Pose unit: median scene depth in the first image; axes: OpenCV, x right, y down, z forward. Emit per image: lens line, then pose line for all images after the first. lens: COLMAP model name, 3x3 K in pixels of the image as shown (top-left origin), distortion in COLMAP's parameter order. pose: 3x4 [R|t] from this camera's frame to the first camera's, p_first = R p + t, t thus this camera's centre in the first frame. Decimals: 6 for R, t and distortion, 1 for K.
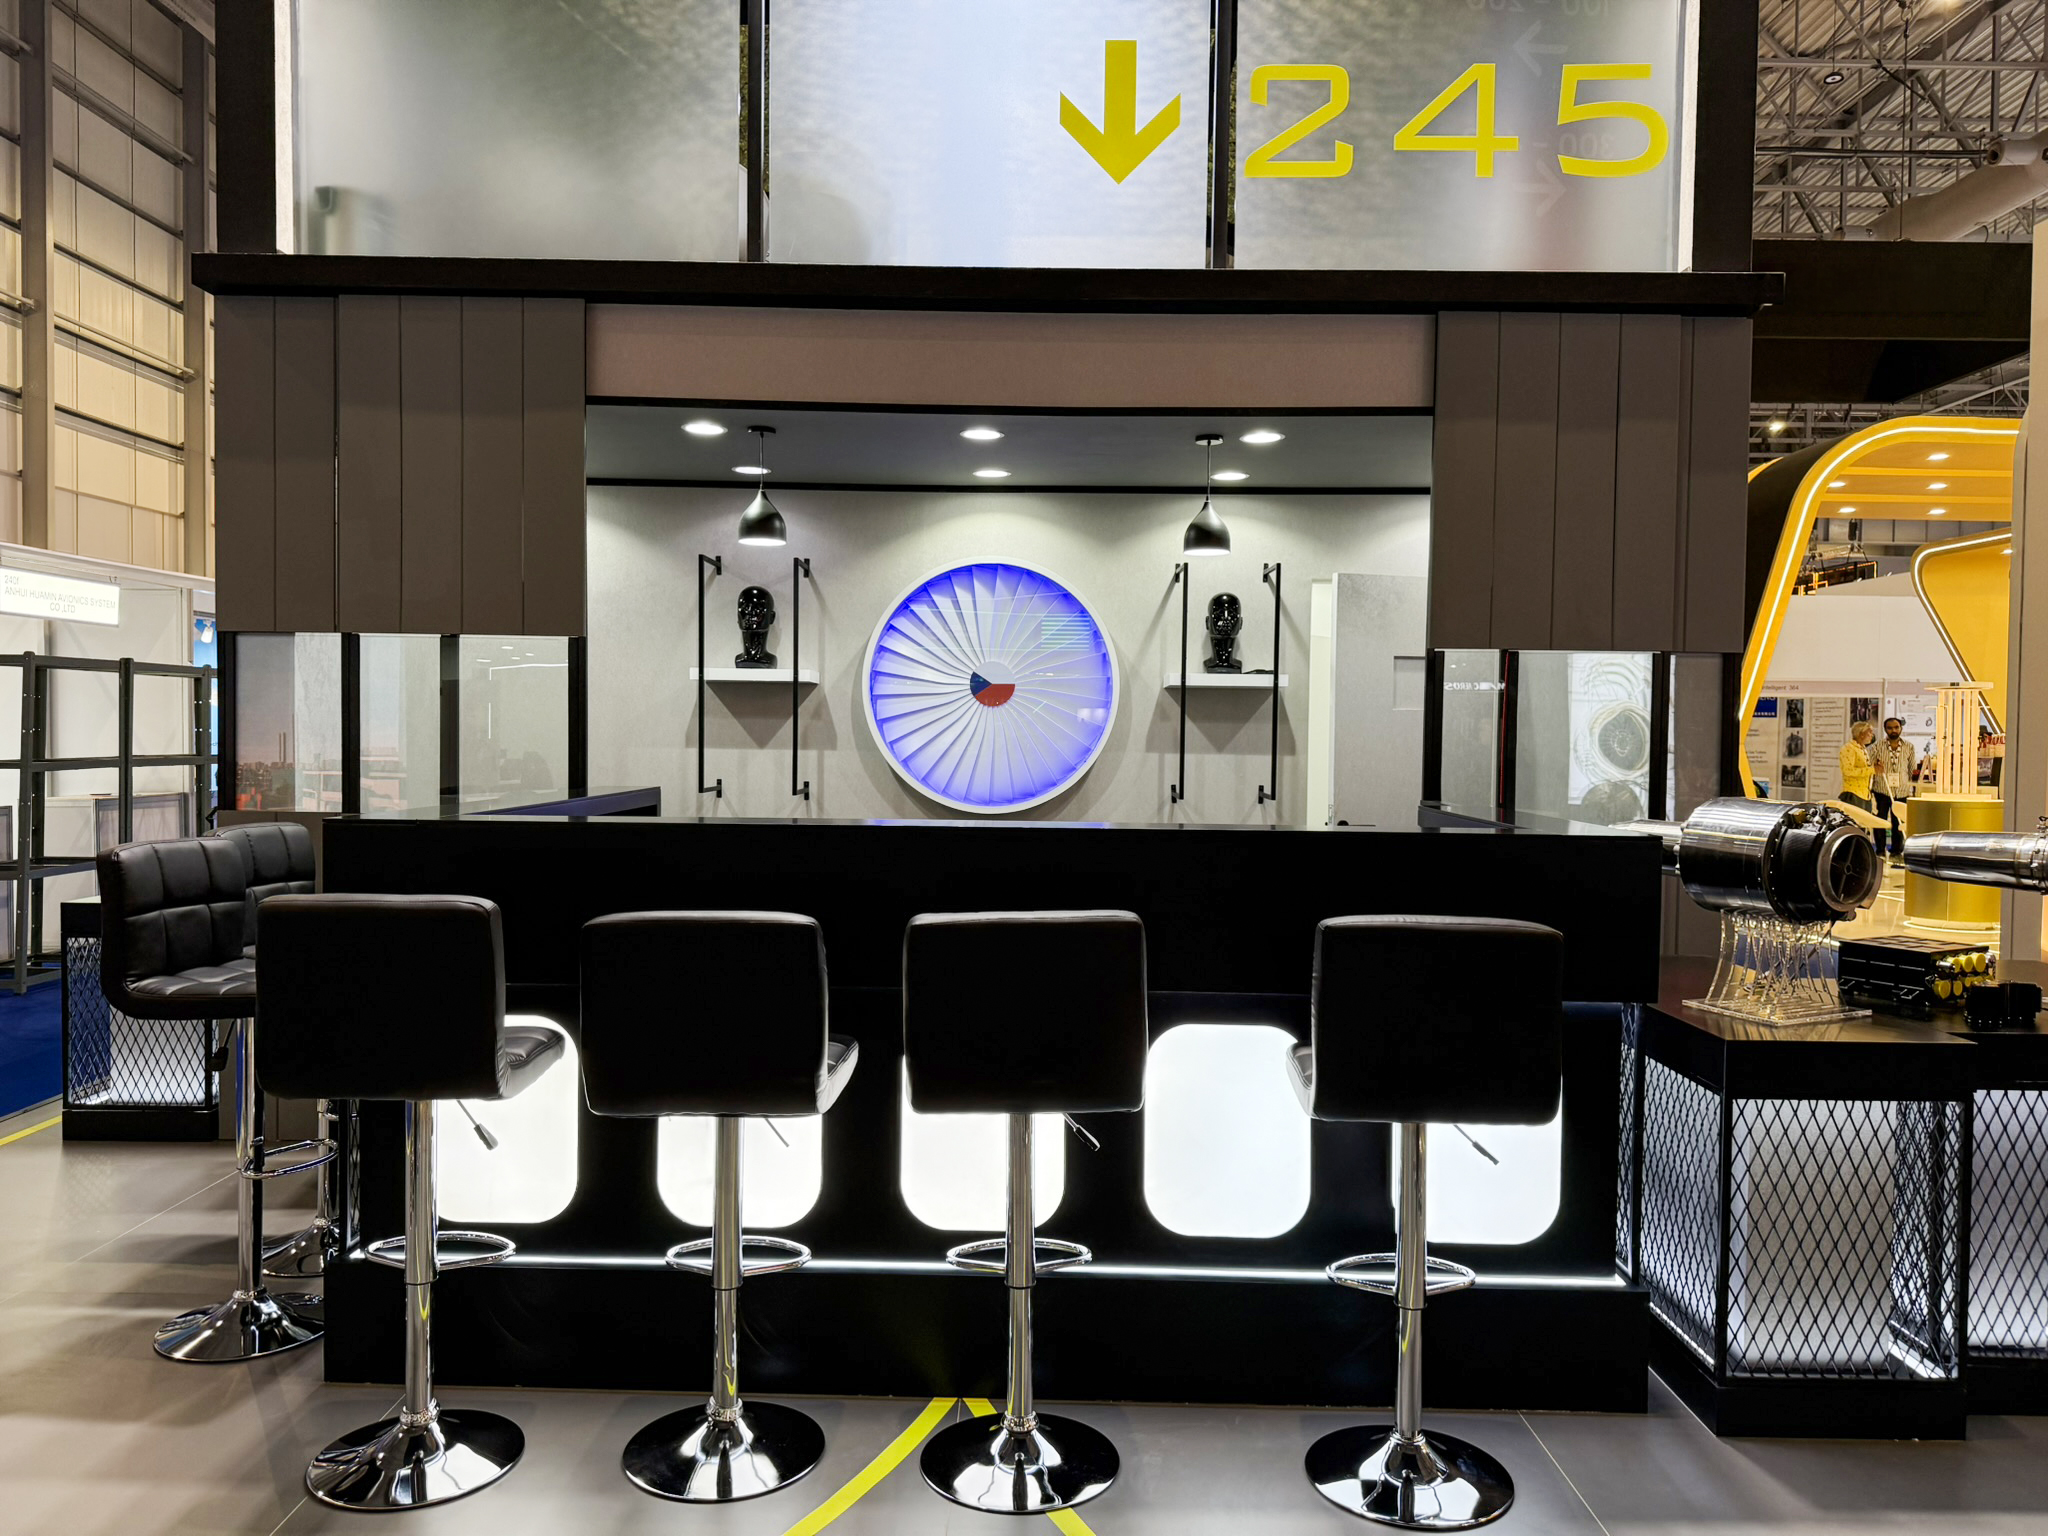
lens RADIAL K [[1437.8, 0, 1018.1], [0, 1437.8, 766.4], [0, 0, 1]] dist [0.108497, -0.146976]
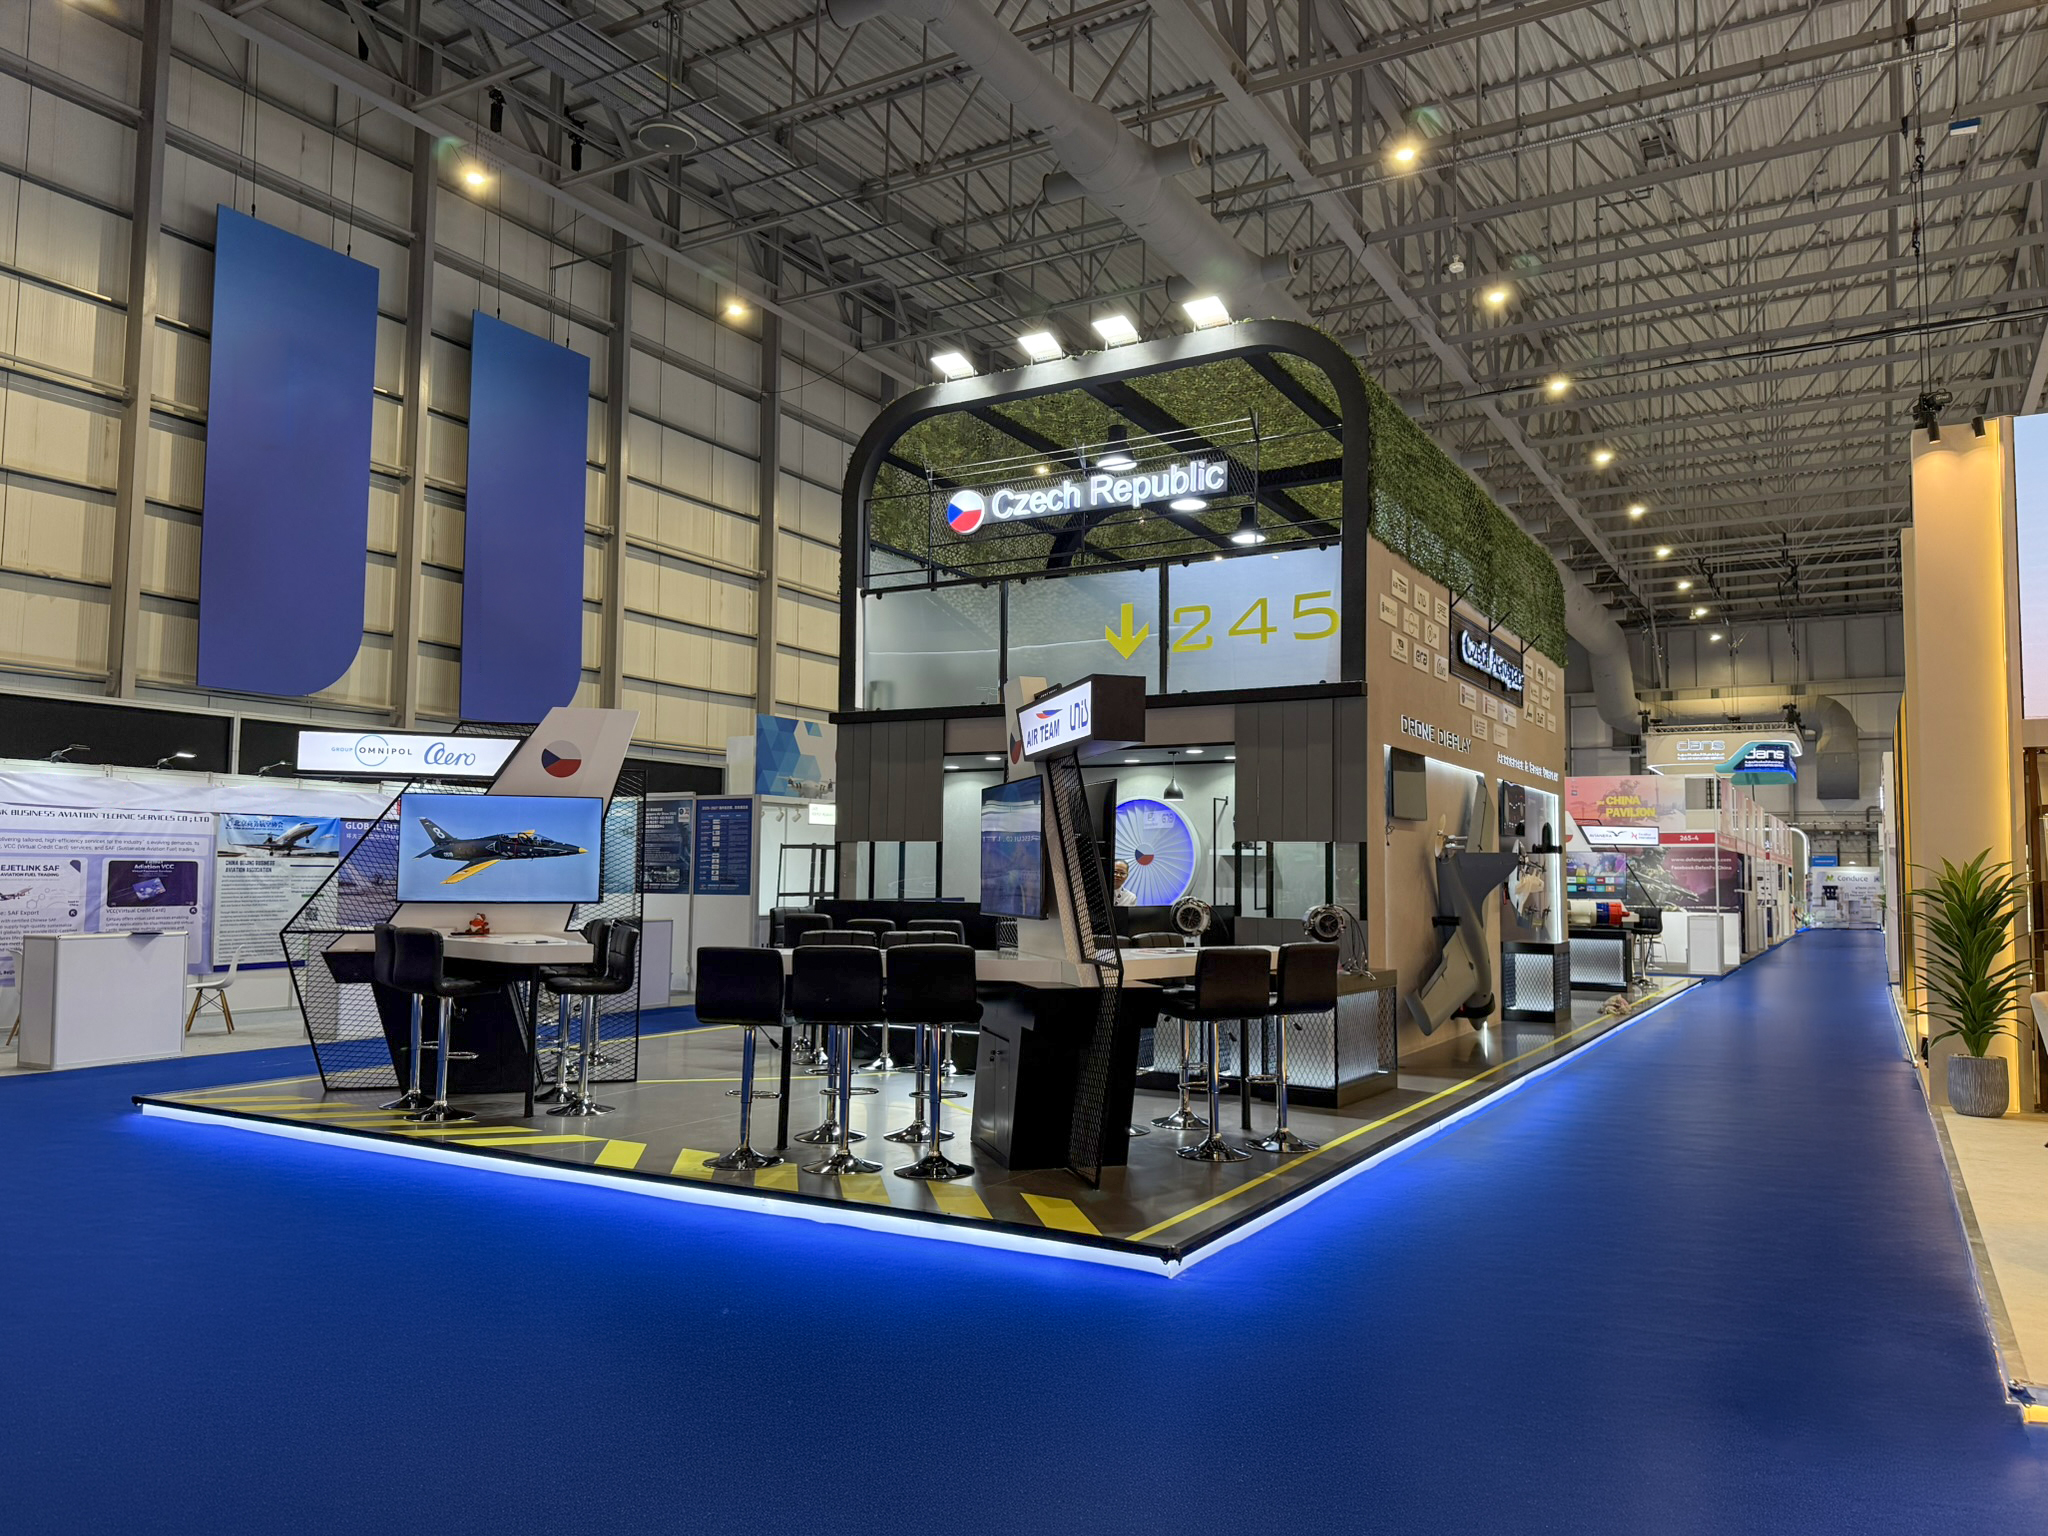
lens RADIAL K [[1470.9, 0, 1024.0], [0, 1470.9, 768.0], [0, 0, 1]] dist [0.167476, -0.277520]
pose [[0.867275, -0.038877, -0.496309, 1.118356], [-0.012099, 0.995005, -0.099084, 0.041189], [0.497682, 0.091938, 0.862473, -1.209684]]
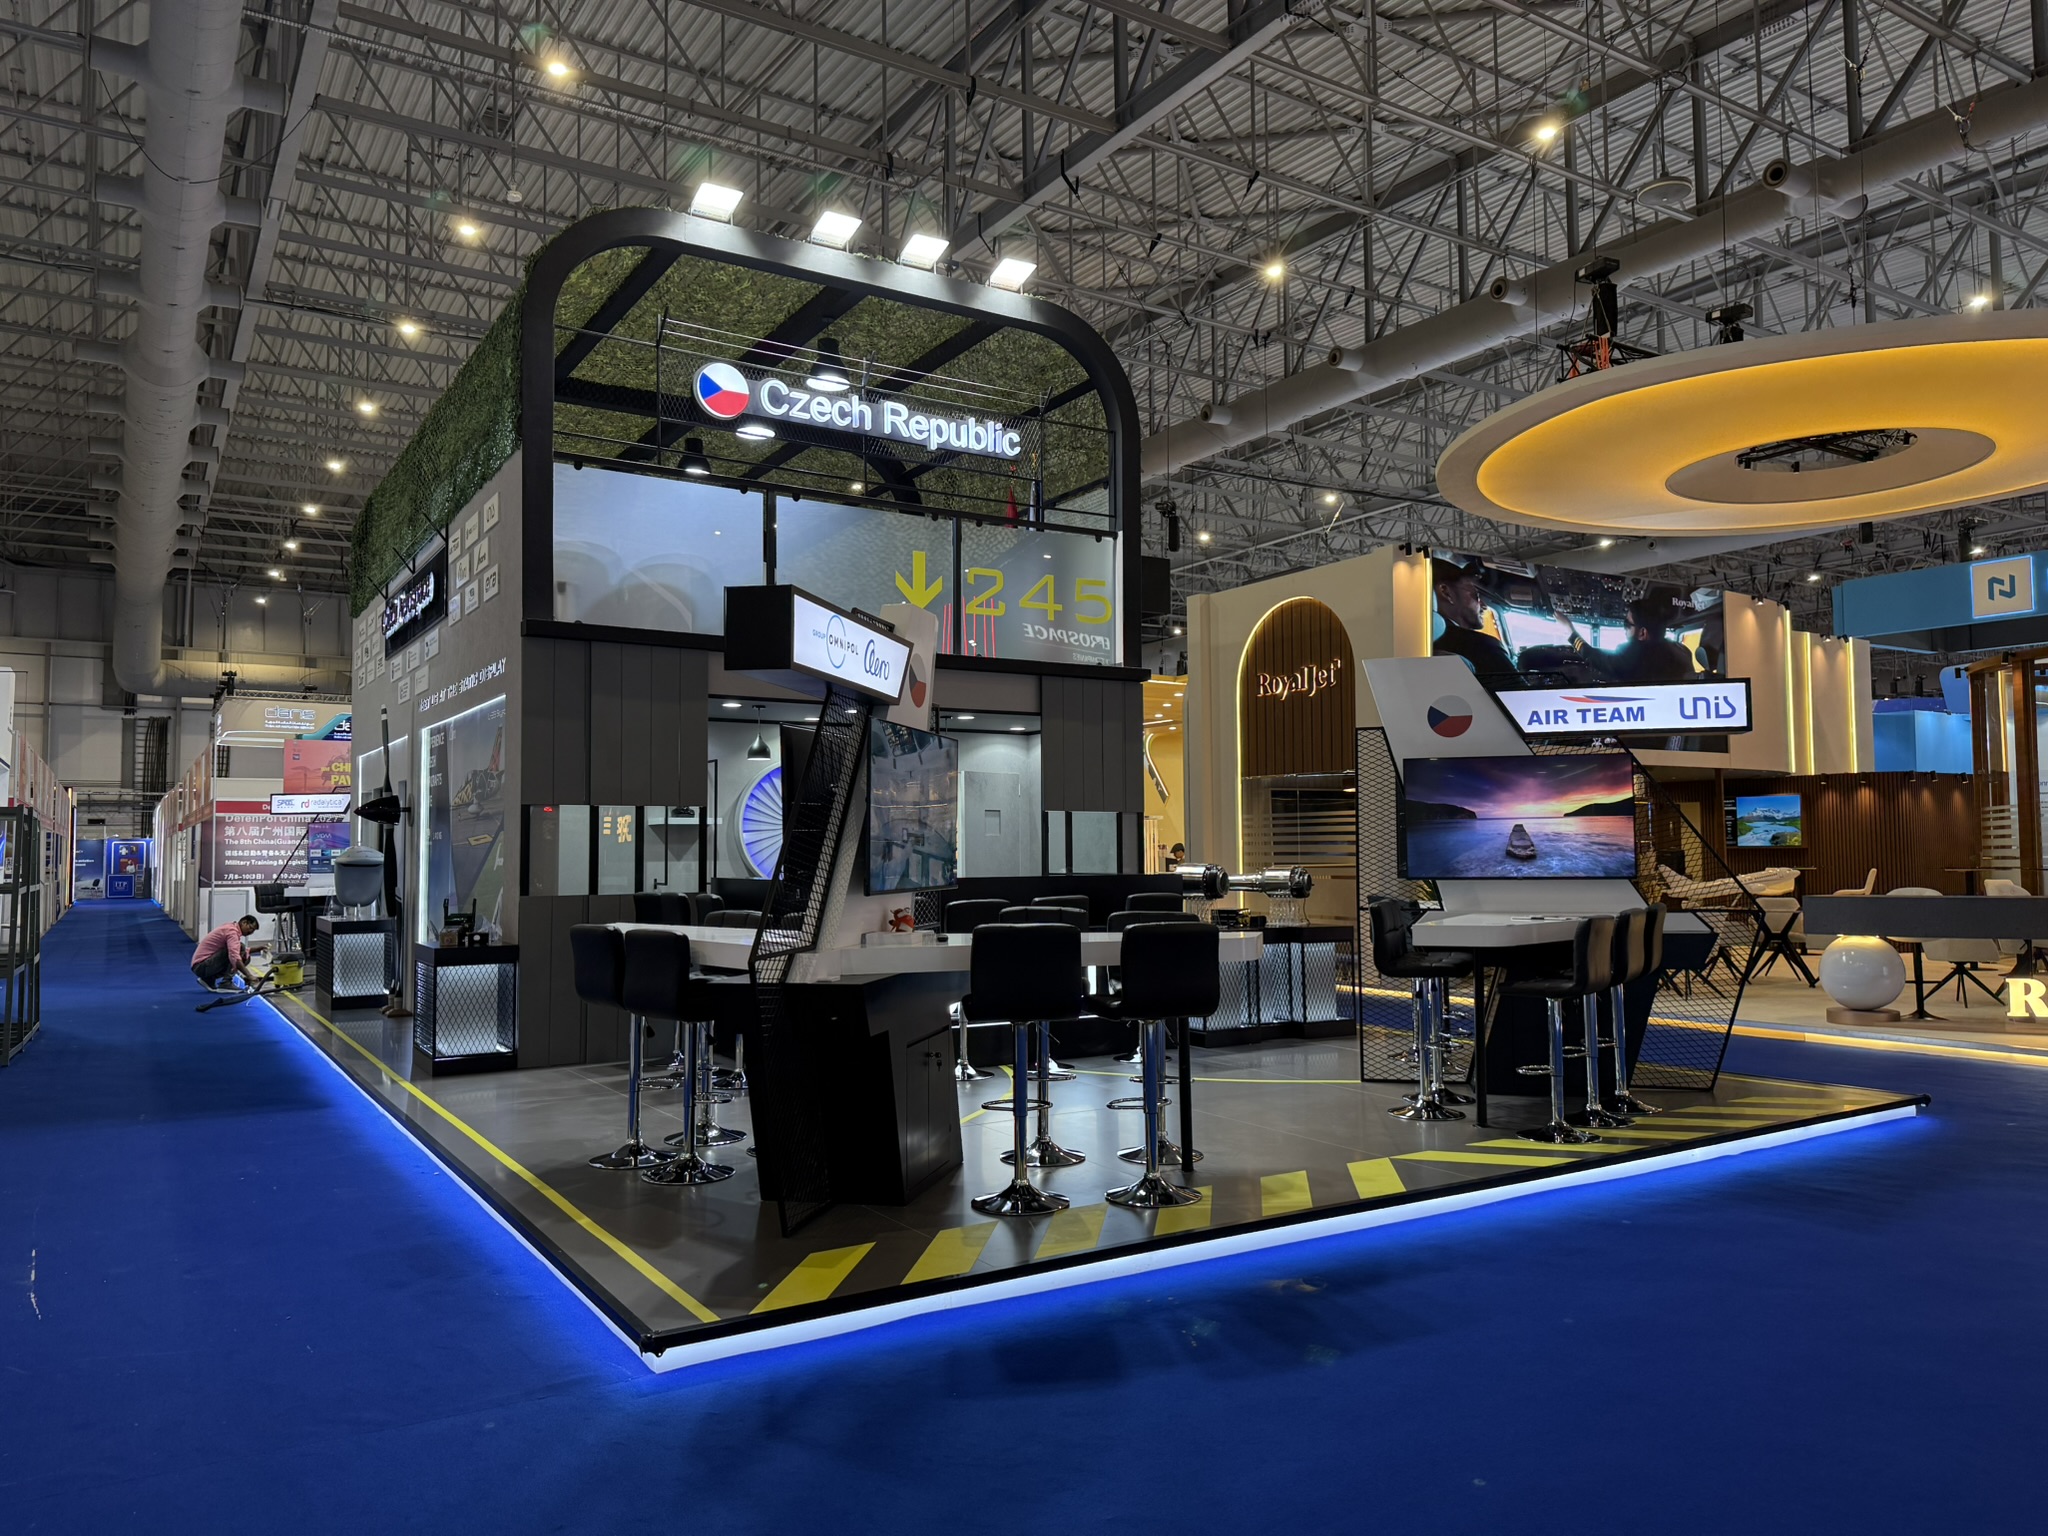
lens RADIAL K [[1426.0, 0, 1099.4], [0, 1426.0, 786.7], [0, 0, 1]] dist [0.052339, -0.001752]
pose [[0.823074, 0.006088, 0.567901, -0.936742], [0.032030, 0.997853, -0.057120, 0.017142], [-0.567030, 0.065204, 0.821113, -0.962491]]
